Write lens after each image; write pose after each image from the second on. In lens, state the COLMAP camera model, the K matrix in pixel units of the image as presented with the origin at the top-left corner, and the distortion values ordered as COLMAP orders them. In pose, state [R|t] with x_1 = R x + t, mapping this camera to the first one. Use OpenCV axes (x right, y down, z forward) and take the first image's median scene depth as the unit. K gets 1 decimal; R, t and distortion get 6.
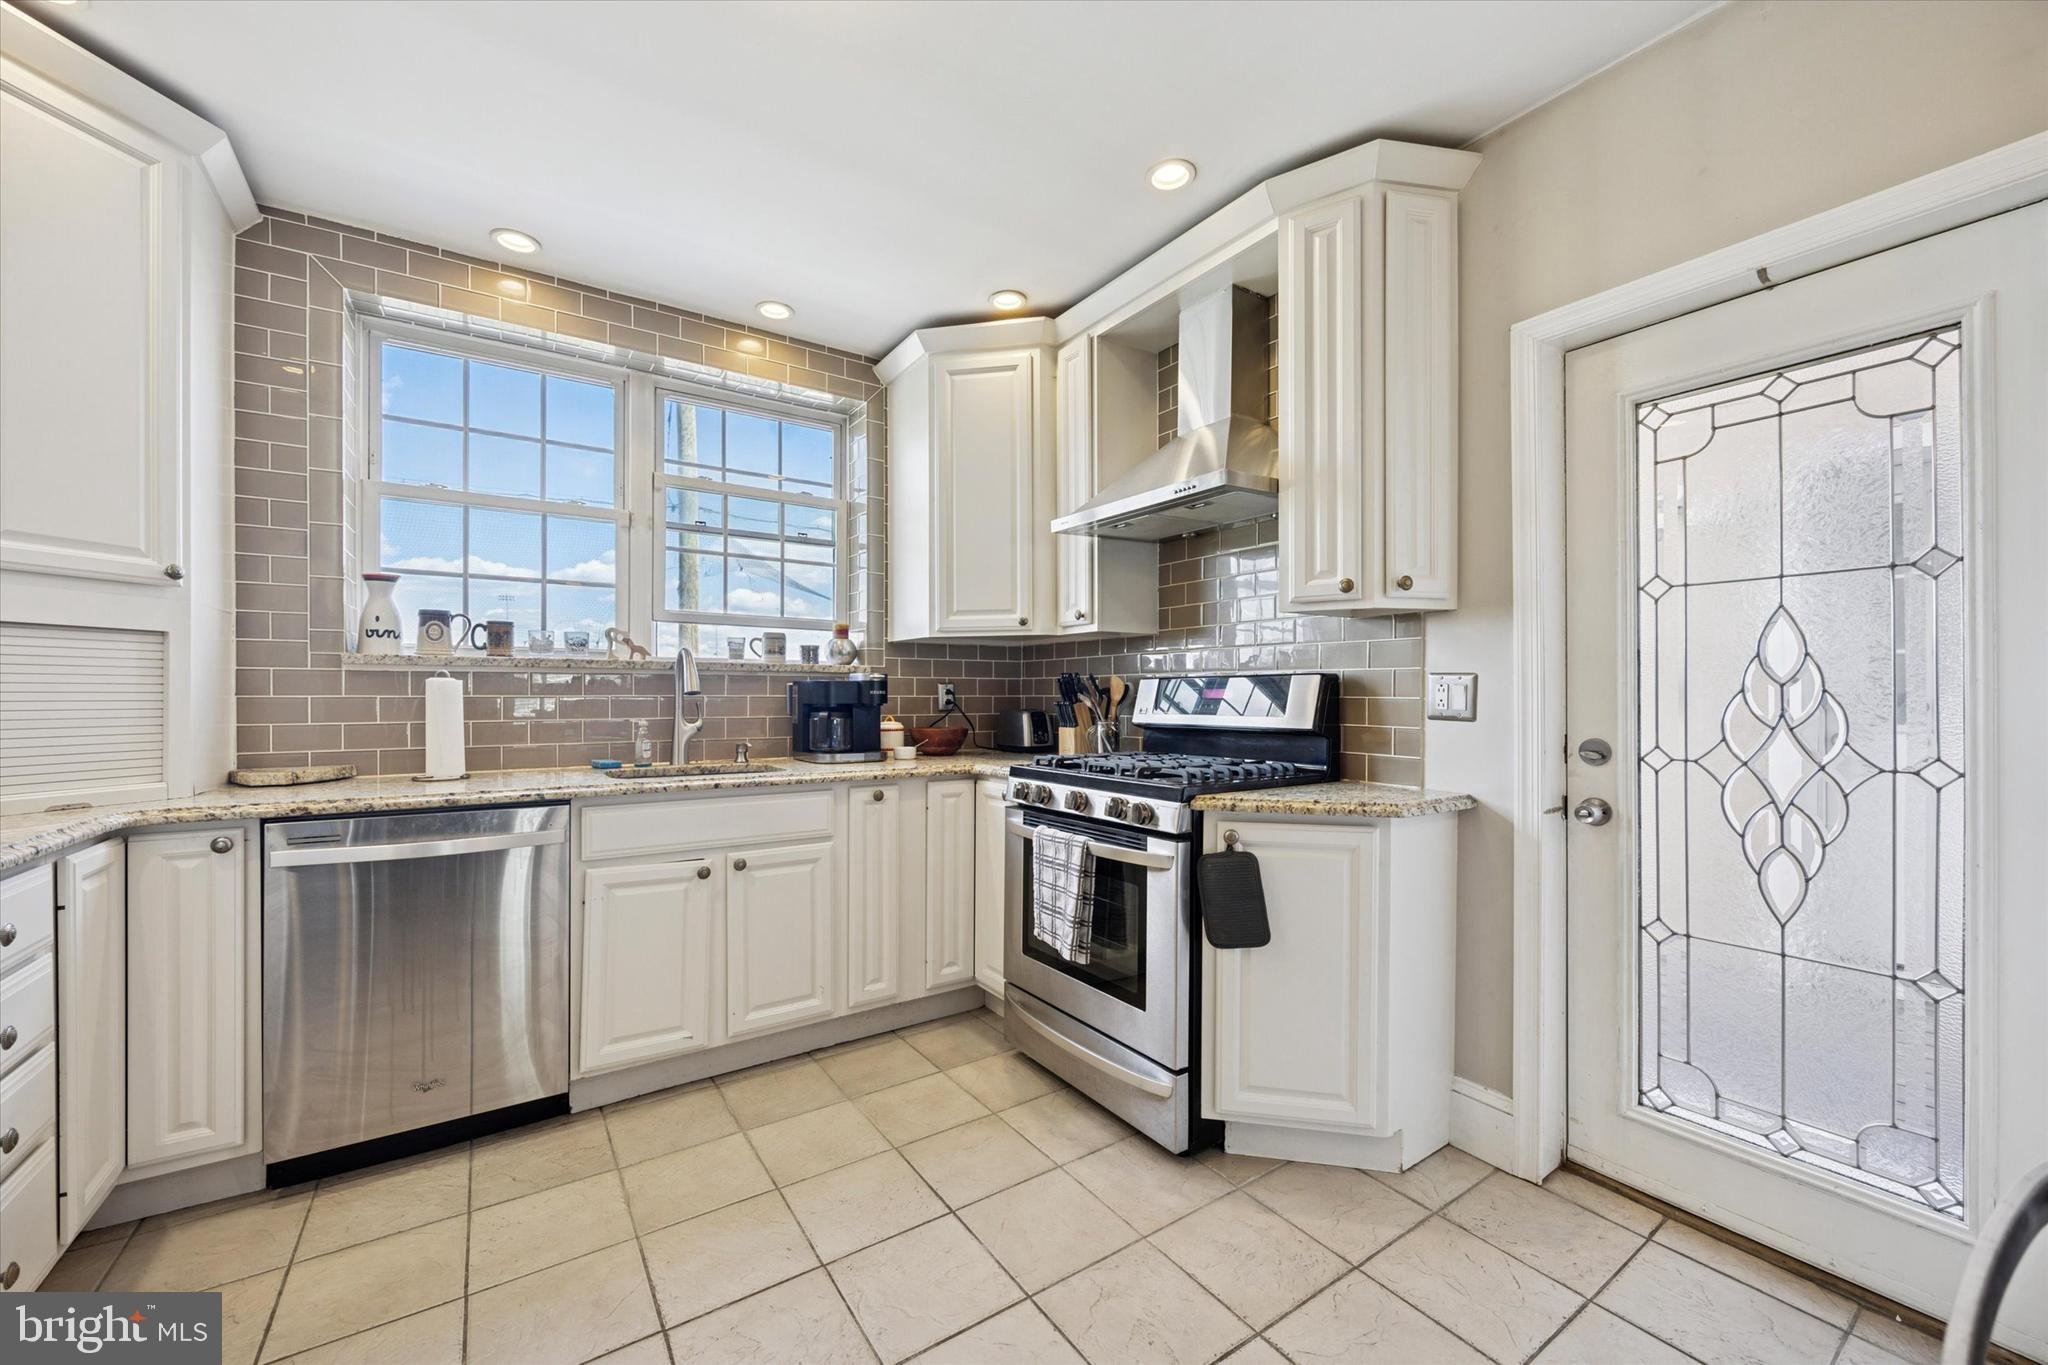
lens RADIAL K [[789.7, 0, 1018.7], [0, 789.7, 692.6], [0, 0, 1]] dist [-0.004155, -0.000038]
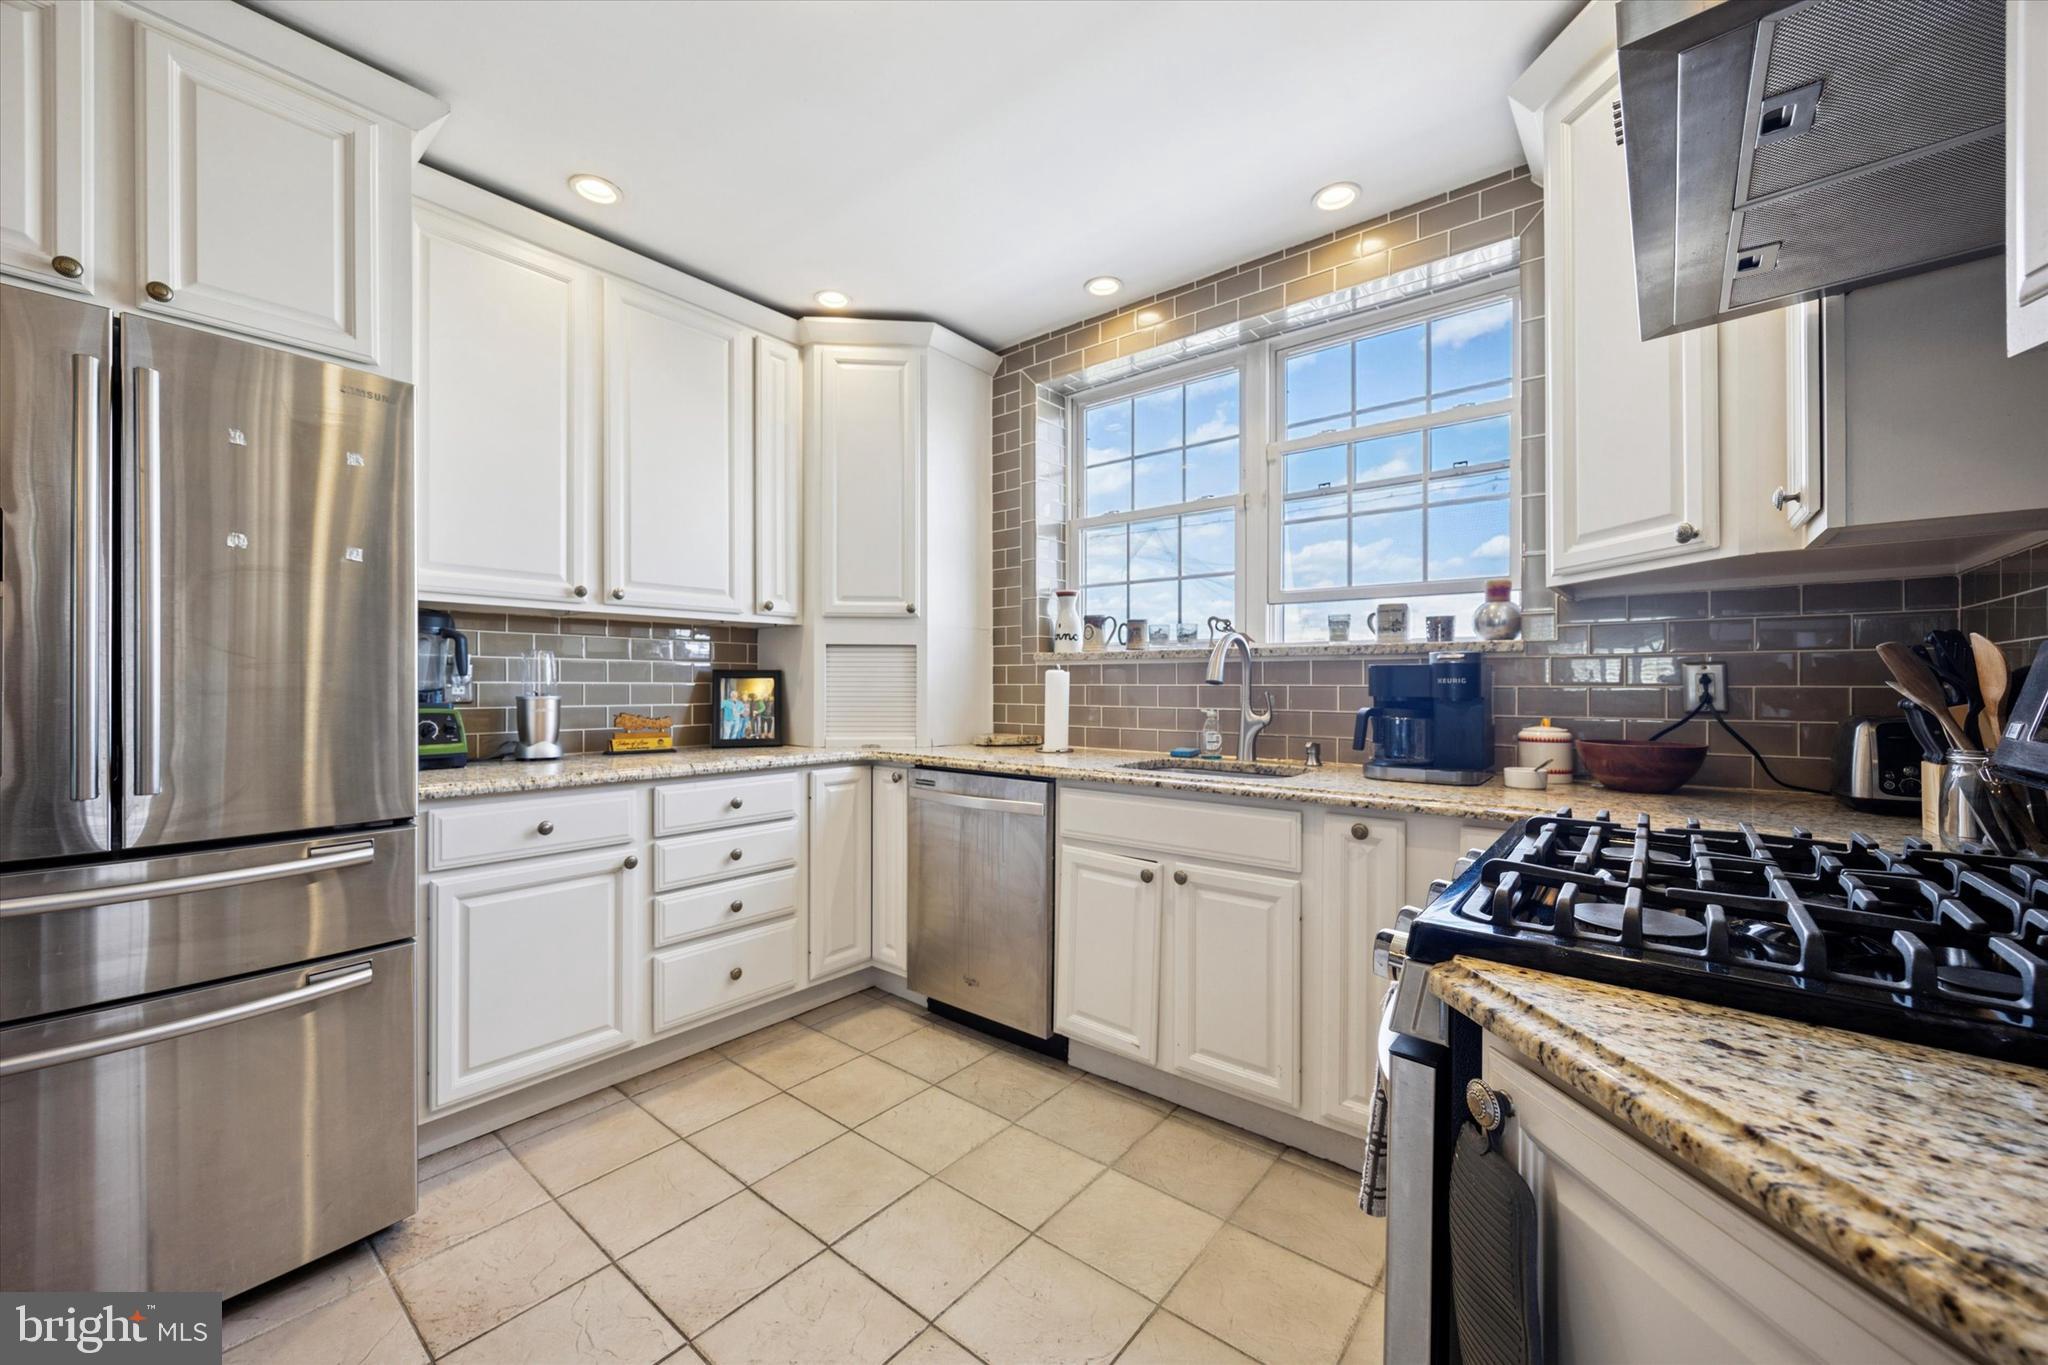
lens RADIAL K [[789.7, 0, 1021.9], [0, 789.7, 682.7], [0, 0, 1]] dist [-0.004155, -0.000038]
pose [[0.285441, -0.000038, -0.958396, 0.394465], [0.001769, 0.999998, 0.000487, 0.000457], [0.958395, -0.001834, 0.285440, 0.523100]]
